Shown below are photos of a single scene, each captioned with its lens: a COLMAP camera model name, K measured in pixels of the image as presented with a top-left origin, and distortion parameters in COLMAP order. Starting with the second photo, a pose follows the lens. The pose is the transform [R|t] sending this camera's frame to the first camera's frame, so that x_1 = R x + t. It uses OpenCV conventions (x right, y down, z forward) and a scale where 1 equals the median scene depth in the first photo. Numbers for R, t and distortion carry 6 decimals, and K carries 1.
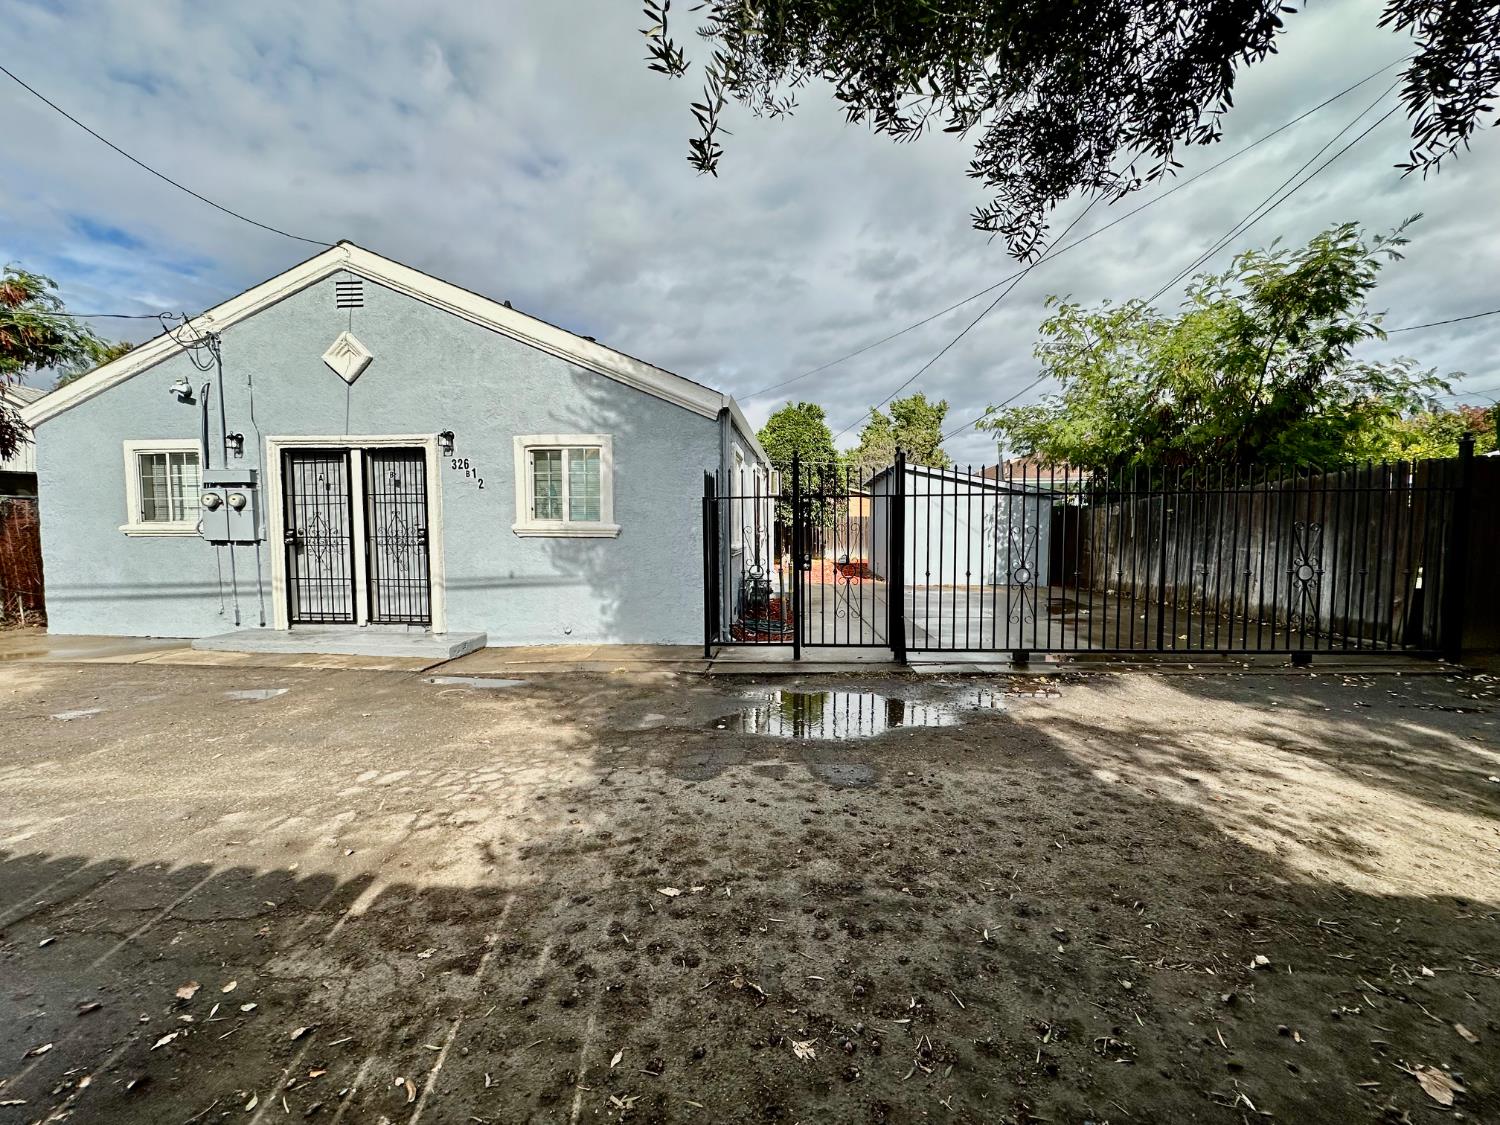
lens RADIAL K [[610.8, 0, 751.2], [0, 610.8, 558.9], [0, 0, 1]] dist [-0.004378, 0.000597]
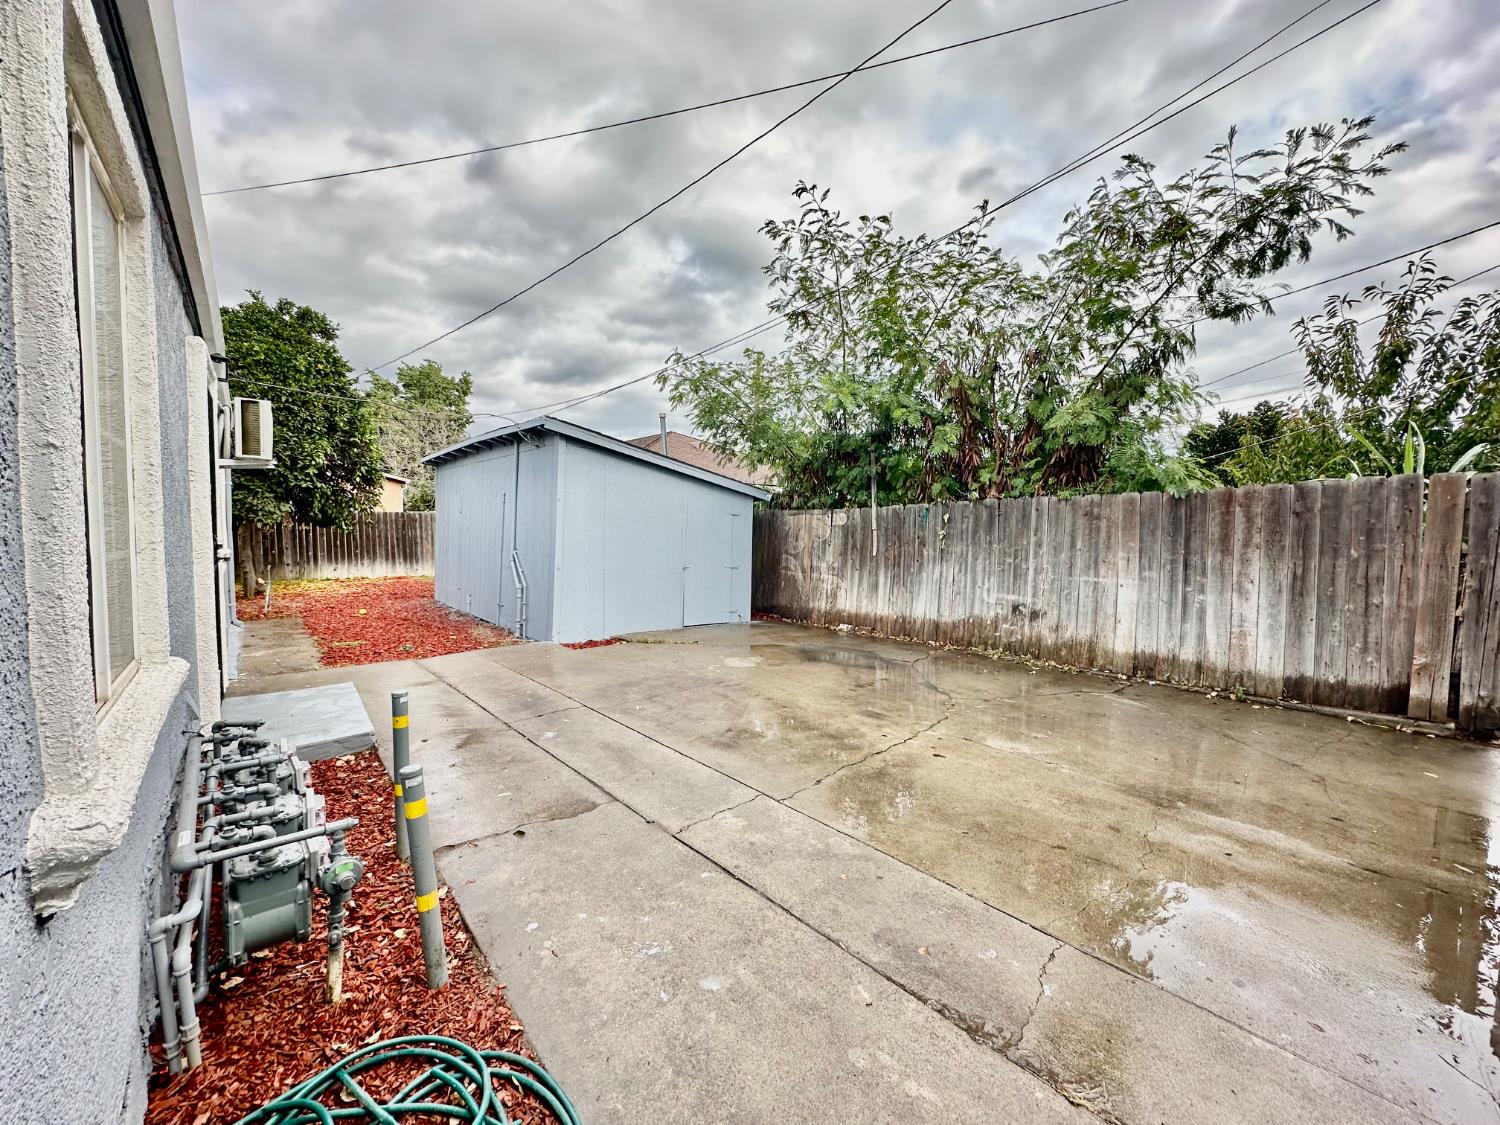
lens RADIAL K [[610.8, 0, 753.3], [0, 610.8, 557.6], [0, 0, 1]] dist [-0.004378, 0.000597]
pose [[0.711280, -0.027722, 0.702362, -0.007050], [0.024221, 0.999595, 0.014925, -0.028193], [-0.702491, 0.006396, 0.711664, 0.333597]]
